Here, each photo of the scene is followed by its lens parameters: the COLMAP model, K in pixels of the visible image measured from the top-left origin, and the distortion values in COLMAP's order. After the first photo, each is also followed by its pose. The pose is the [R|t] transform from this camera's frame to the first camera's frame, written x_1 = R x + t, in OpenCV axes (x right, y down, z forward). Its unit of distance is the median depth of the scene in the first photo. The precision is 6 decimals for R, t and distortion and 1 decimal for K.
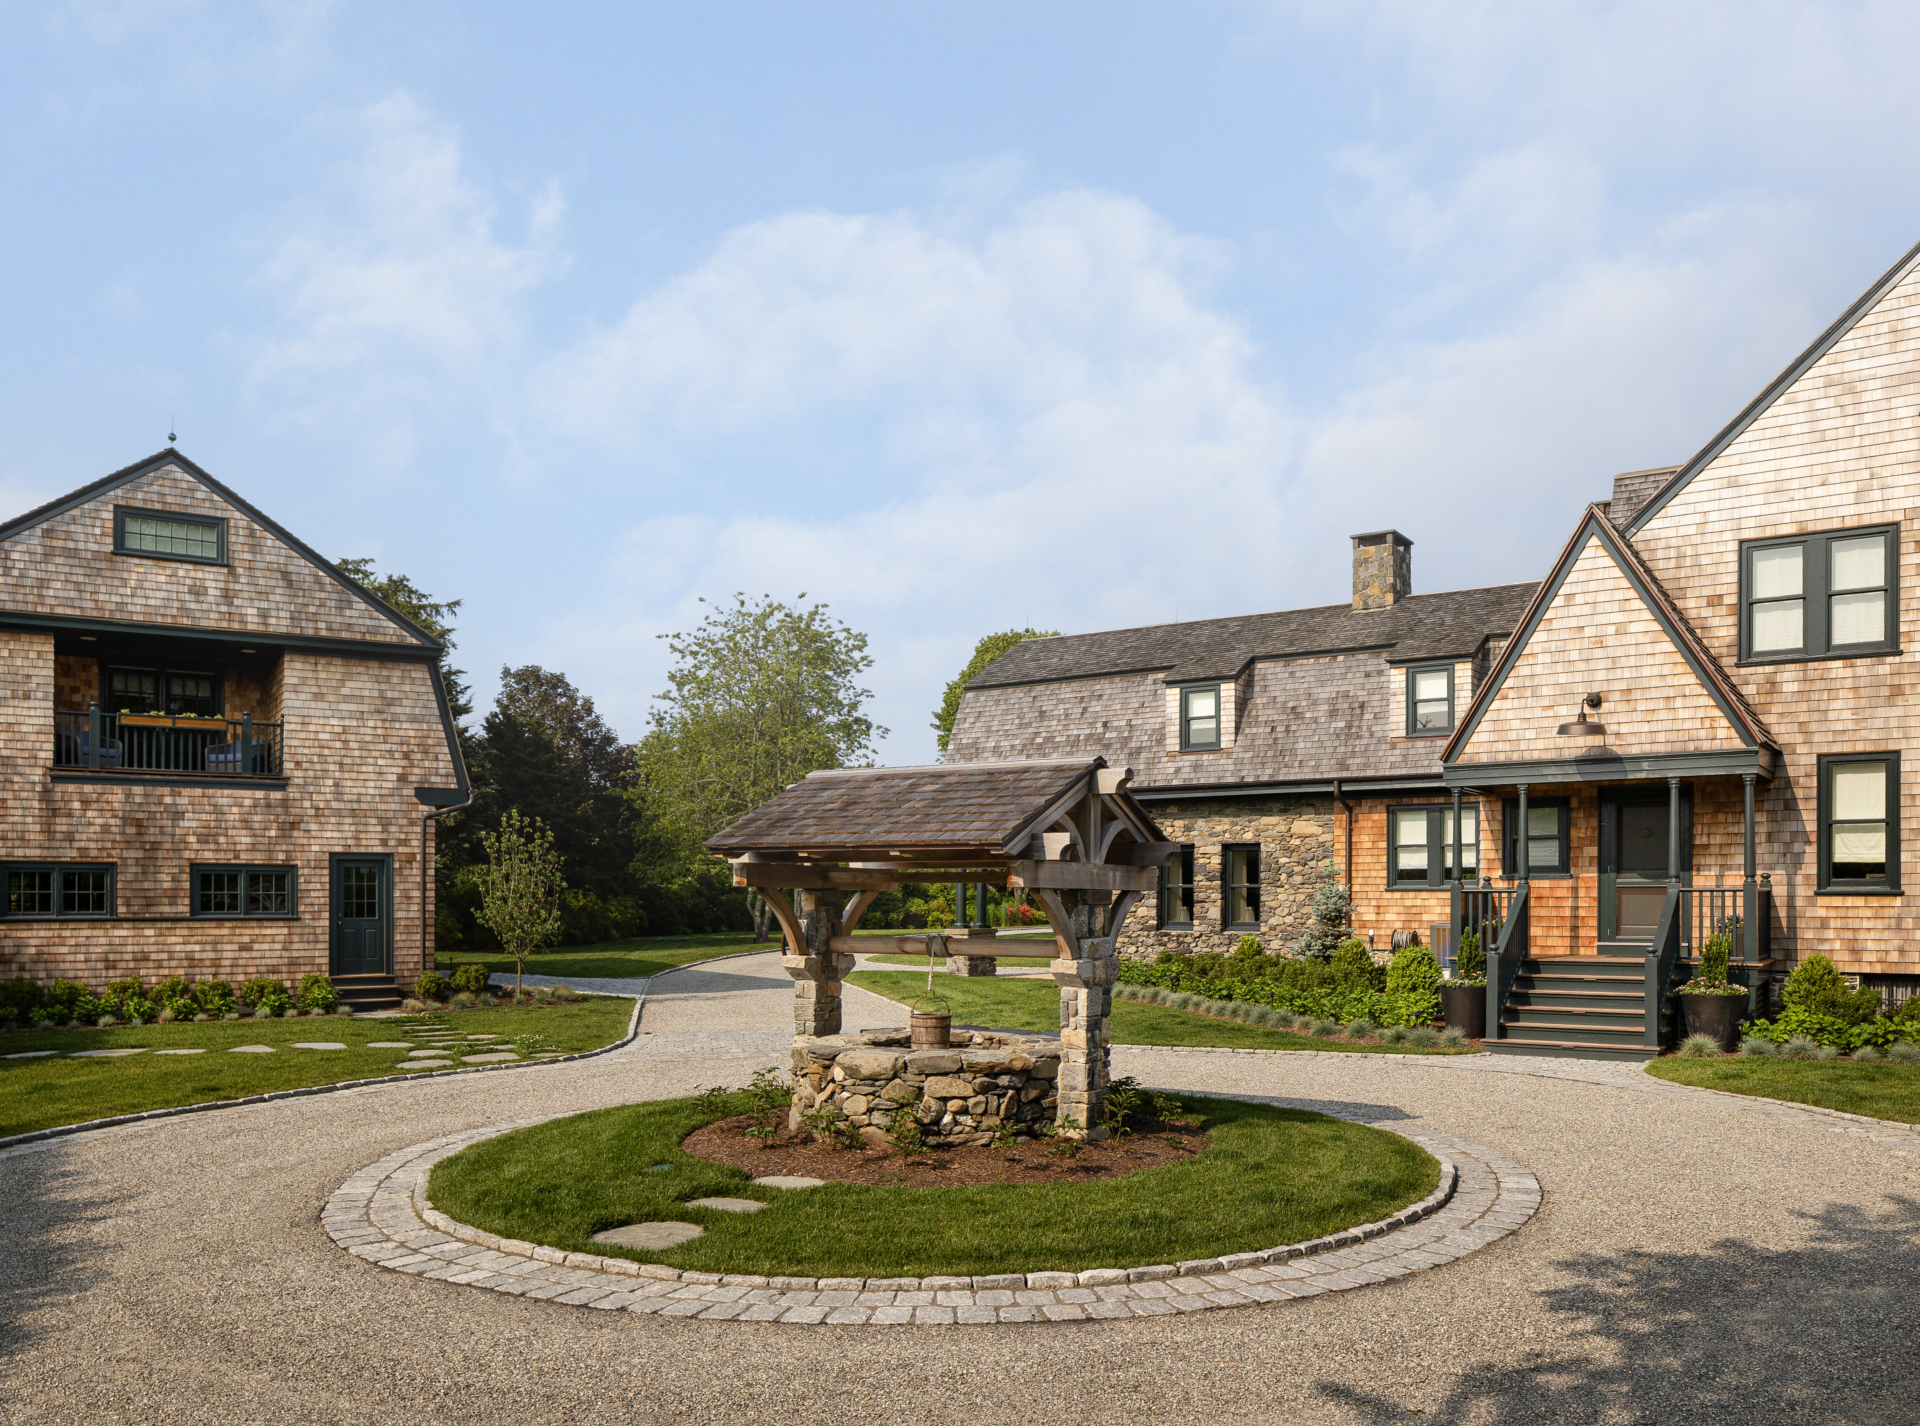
lens RADIAL K [[2141.6, 0, 960.3], [0, 2141.6, 709.4], [0, 0, 1]] dist [-0.008425, 0.000000]
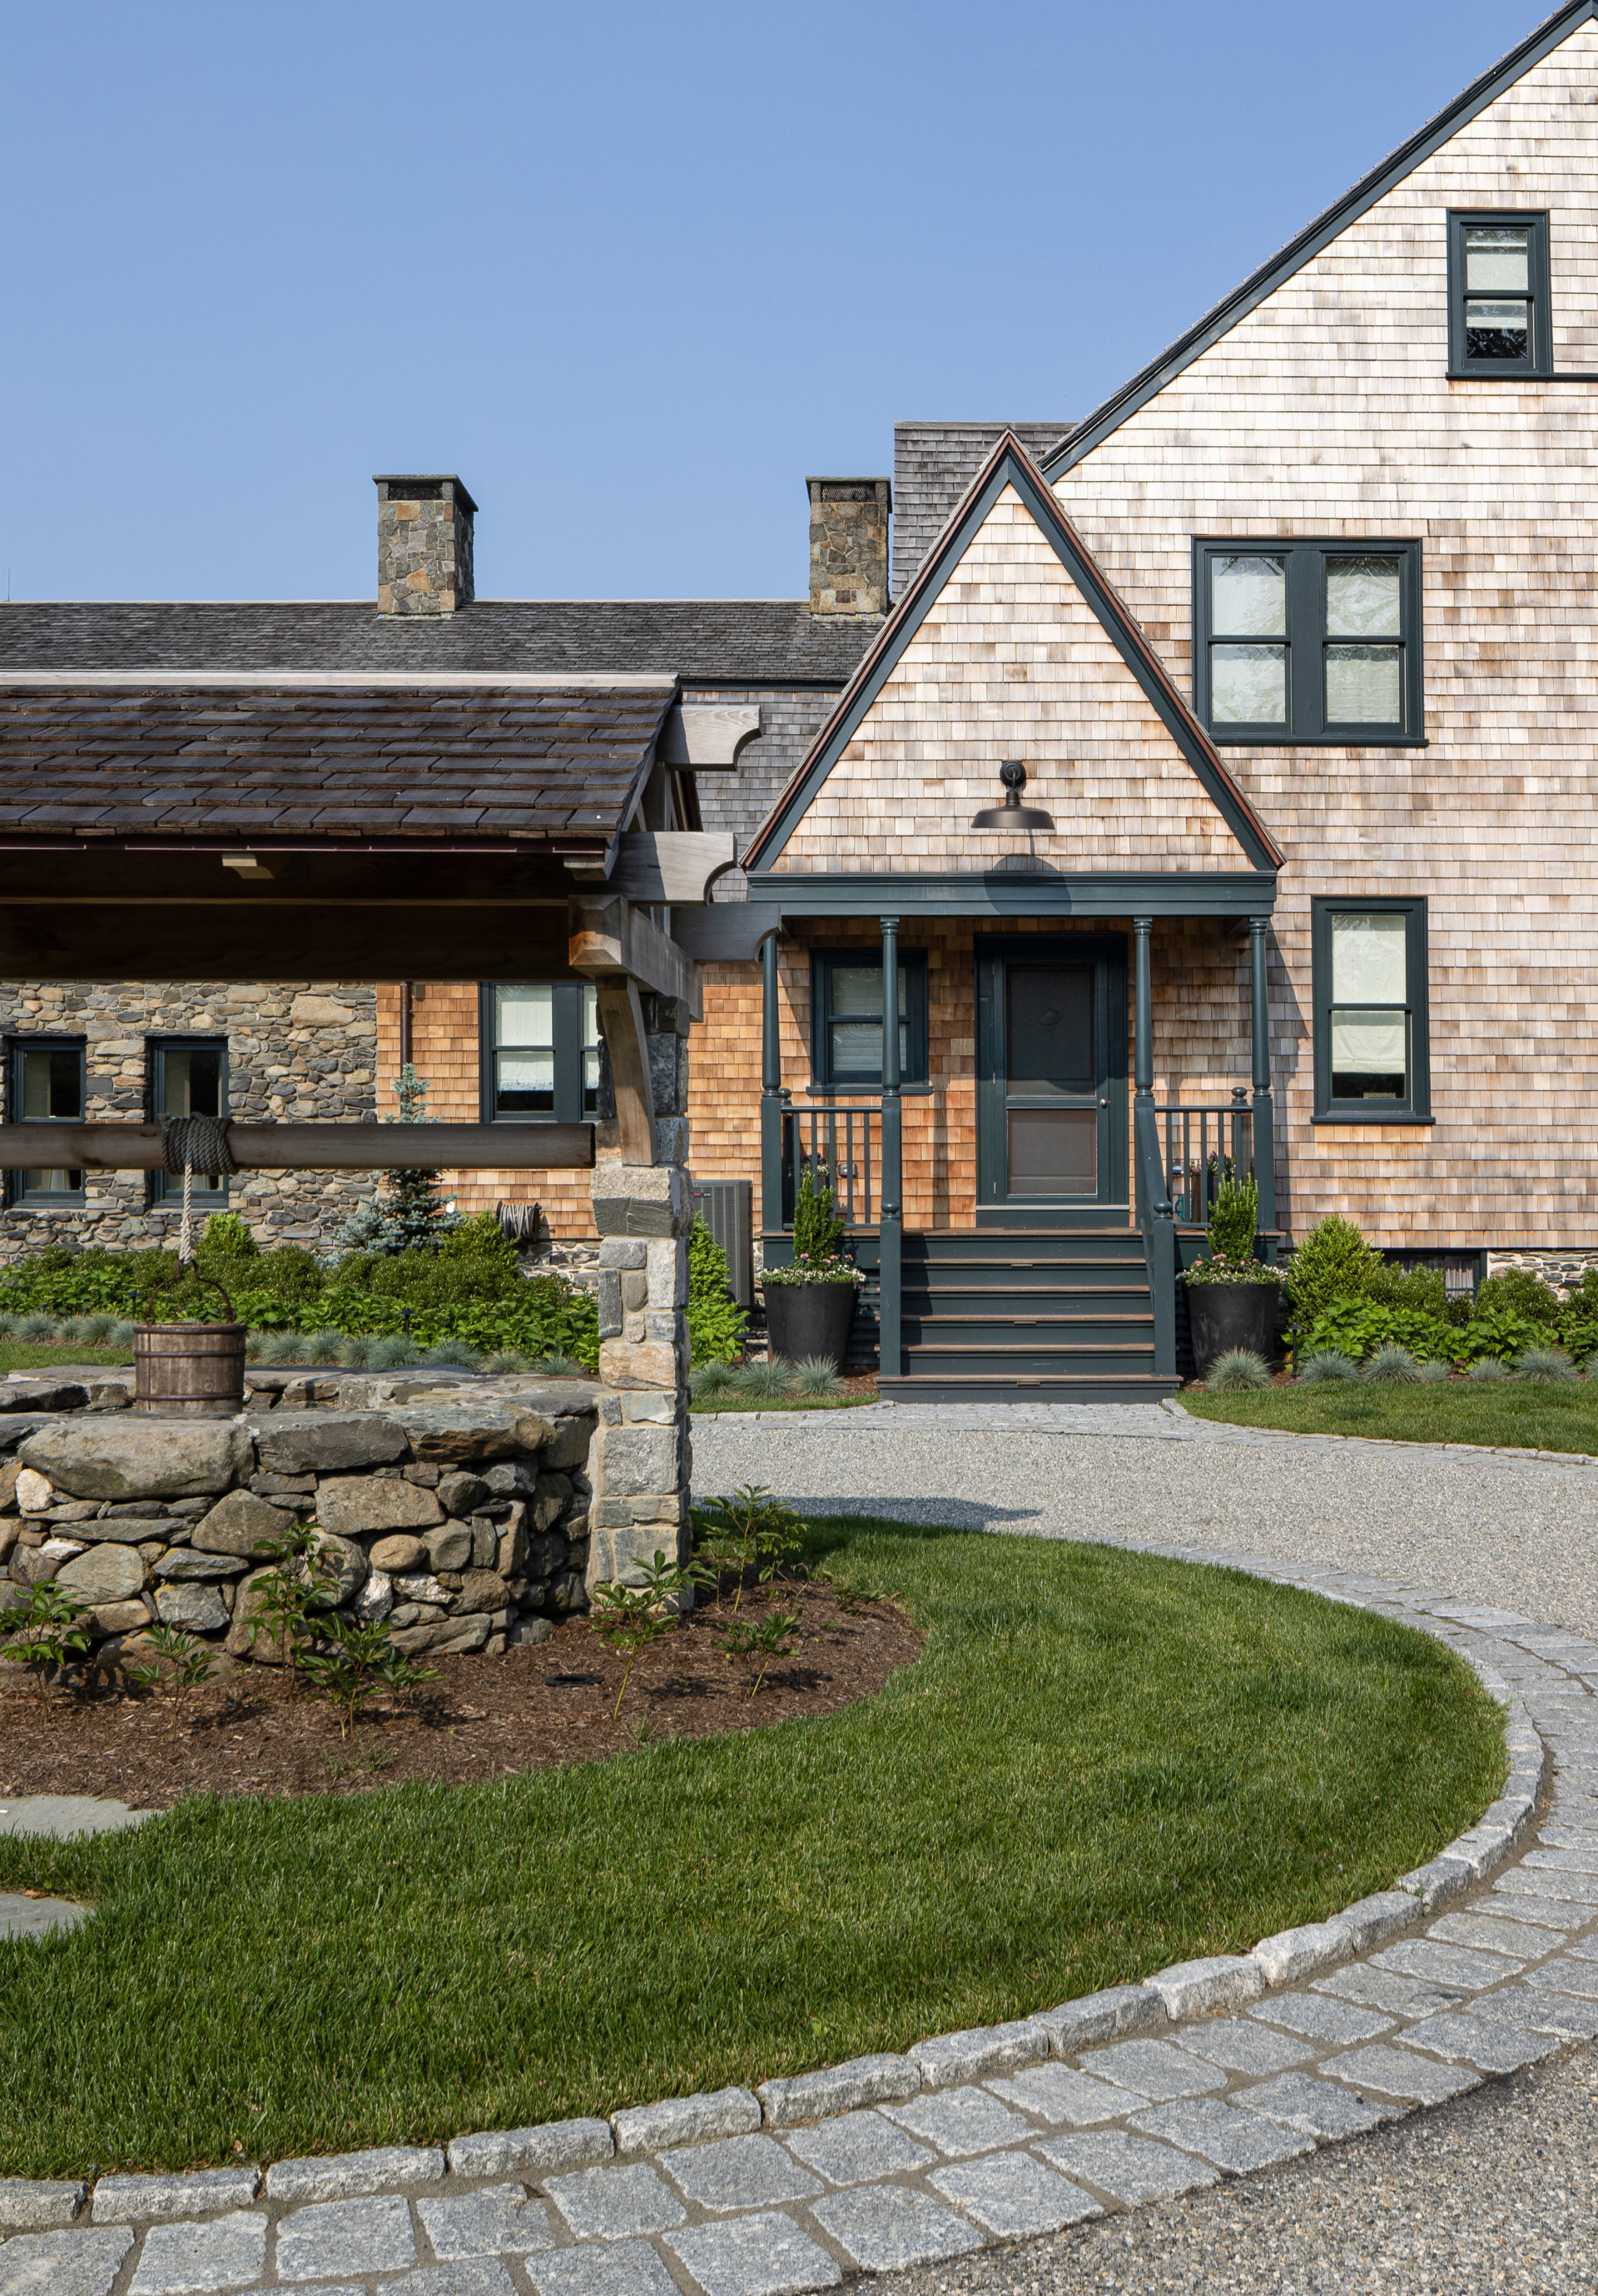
lens RADIAL K [[2705.5, 0, 800.1], [0, 2705.5, 1159.2], [0, 0, 1]] dist [-0.040498, 0.000000]
pose [[0.752239, 0.022322, 0.658512, -0.214520], [-0.045255, 0.998816, 0.017839, 0.087771], [-0.657334, -0.043220, 0.752359, 0.502768]]
